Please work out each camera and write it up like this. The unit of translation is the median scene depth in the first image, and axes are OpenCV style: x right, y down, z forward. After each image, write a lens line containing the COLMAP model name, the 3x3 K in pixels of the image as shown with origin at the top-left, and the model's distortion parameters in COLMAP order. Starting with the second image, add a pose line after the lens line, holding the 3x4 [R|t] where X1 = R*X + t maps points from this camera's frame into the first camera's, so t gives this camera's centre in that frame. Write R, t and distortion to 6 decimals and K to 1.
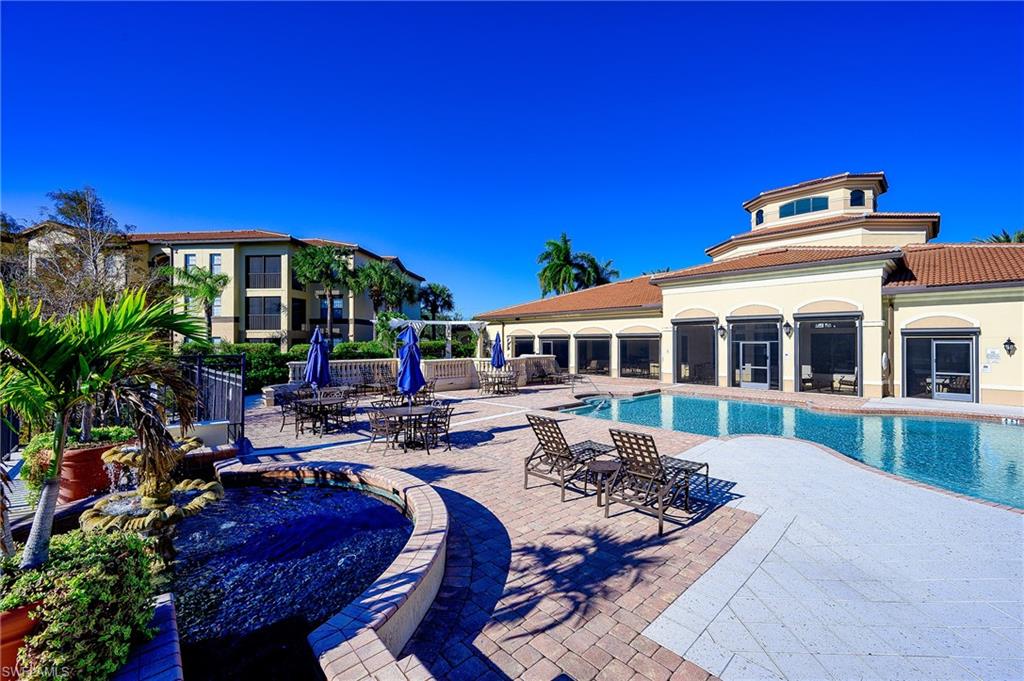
lens RADIAL K [[409.2, 0, 512.0], [0, 409.2, 340.5], [0, 0, 1]] dist [-0.000158, -0.000058]
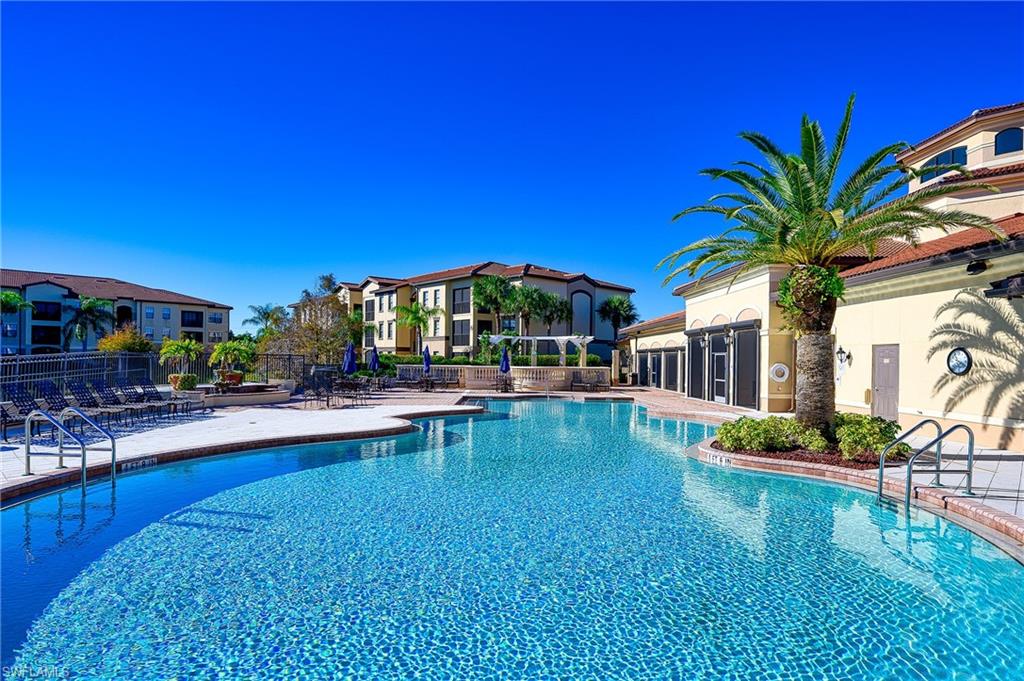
lens RADIAL K [[539.9, 0, 510.2], [0, 539.9, 358.8], [0, 0, 1]] dist [-0.000460, -0.000153]
pose [[0.740702, 0.007616, -0.671791, 0.651113], [-0.010656, 0.999943, -0.000412, 0.013457], [0.671749, 0.007464, 0.740741, -0.152418]]
